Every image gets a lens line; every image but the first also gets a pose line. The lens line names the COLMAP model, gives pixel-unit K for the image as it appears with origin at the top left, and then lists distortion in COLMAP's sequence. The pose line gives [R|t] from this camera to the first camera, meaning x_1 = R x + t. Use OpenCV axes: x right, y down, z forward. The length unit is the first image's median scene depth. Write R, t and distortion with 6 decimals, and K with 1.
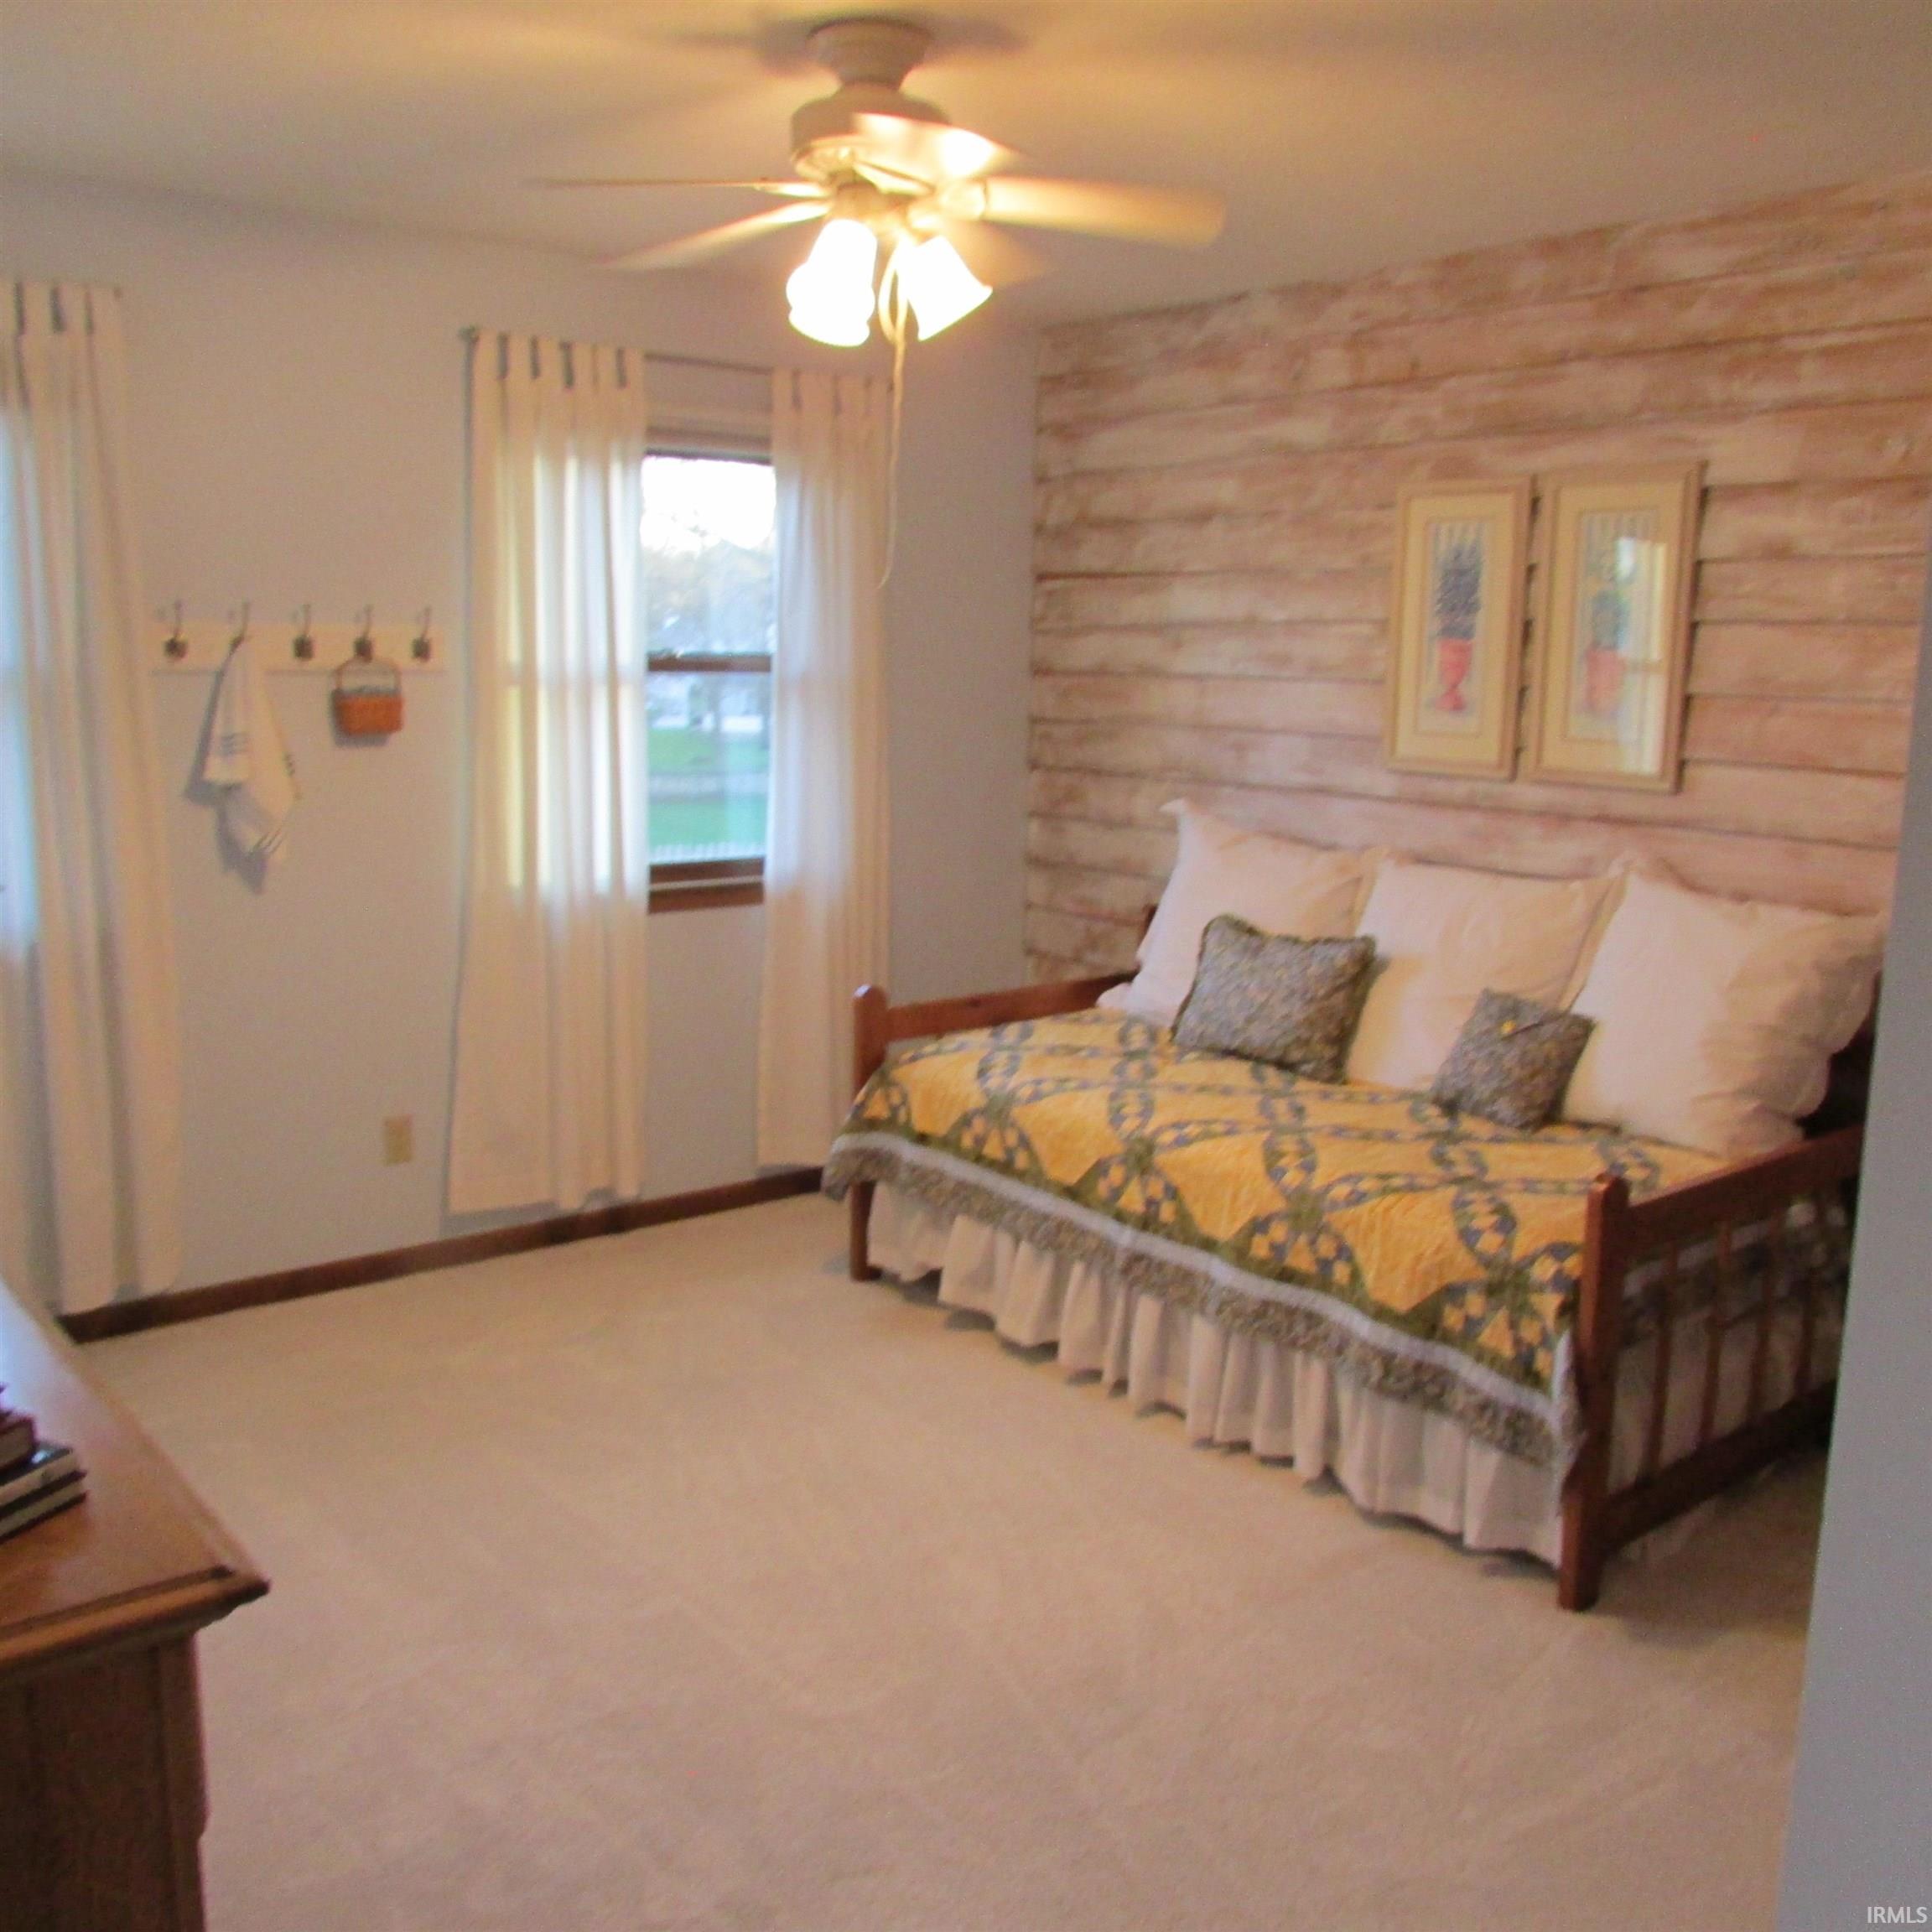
lens RADIAL K [[1835.6, 0, 966.0], [0, 1835.6, 966.0], [0, 0, 1]] dist [-0.040292, 0.004090]
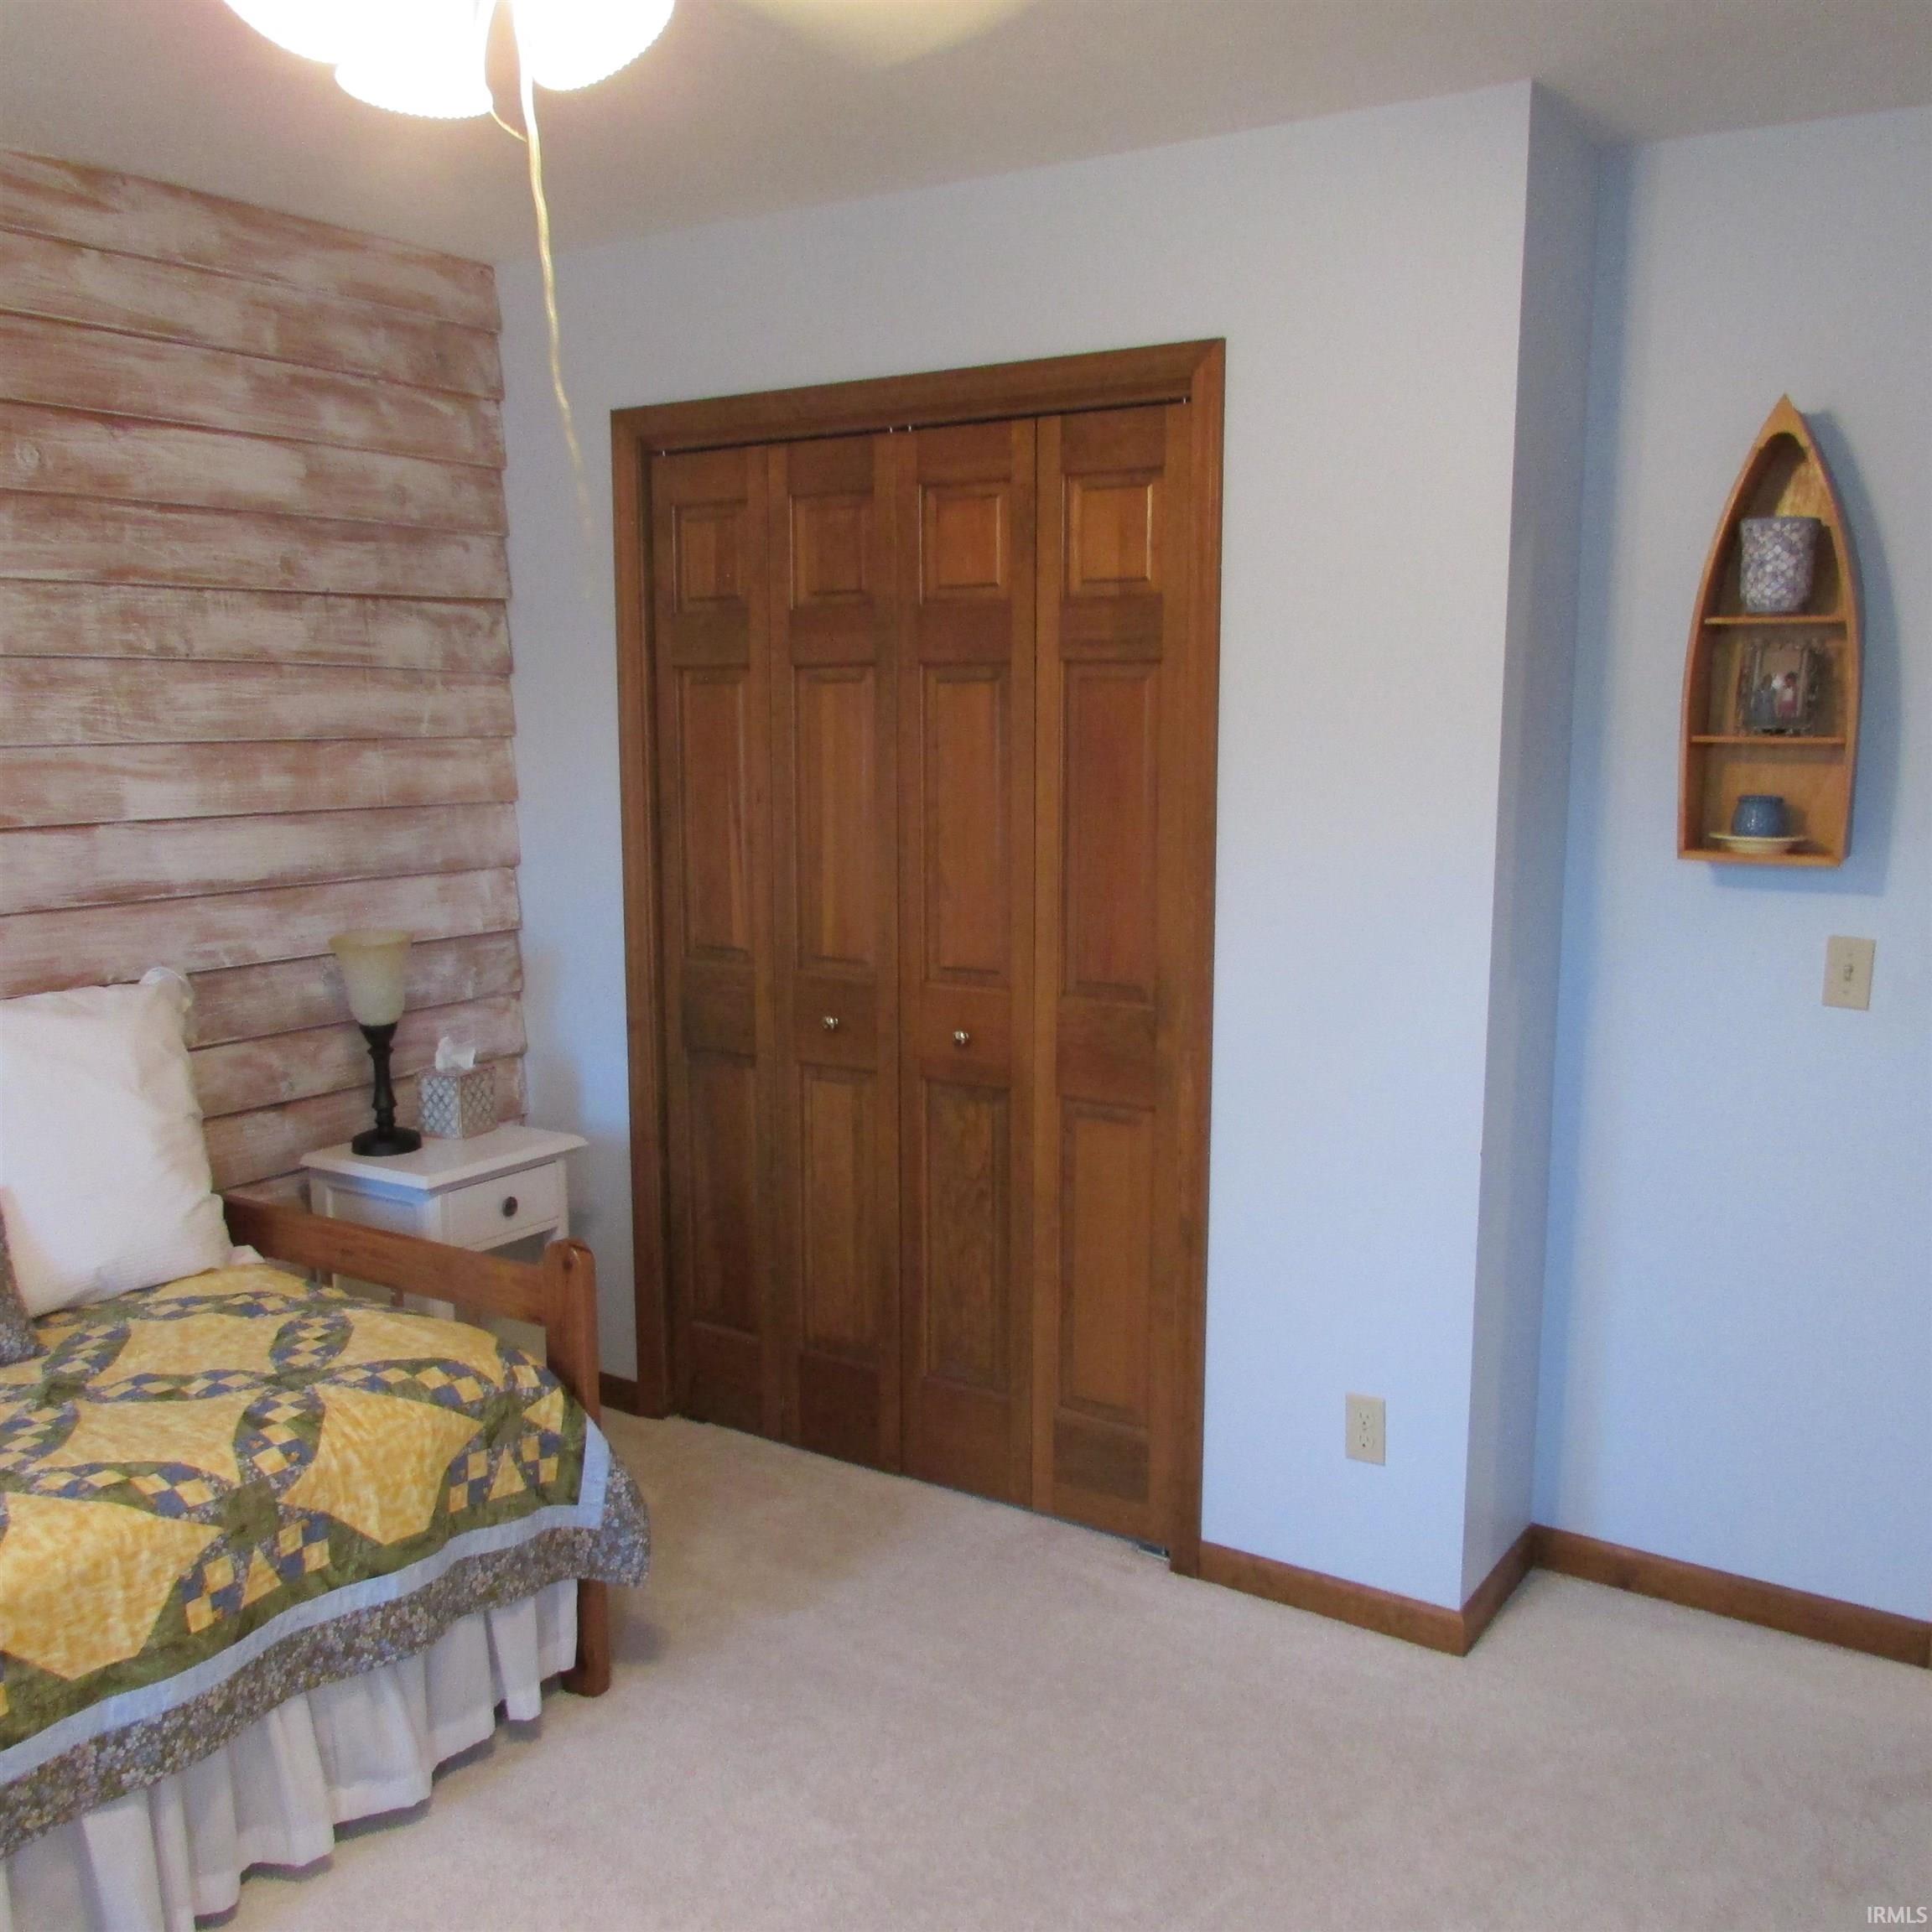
lens RADIAL K [[1835.6, 0, 966.0], [0, 1835.6, 966.0], [0, 0, 1]] dist [-0.040292, 0.004090]
pose [[-0.297443, -0.161418, 0.940995, -0.525150], [0.164211, 0.962267, 0.216973, -0.176332], [-0.940512, 0.219059, -0.259713, 0.914874]]
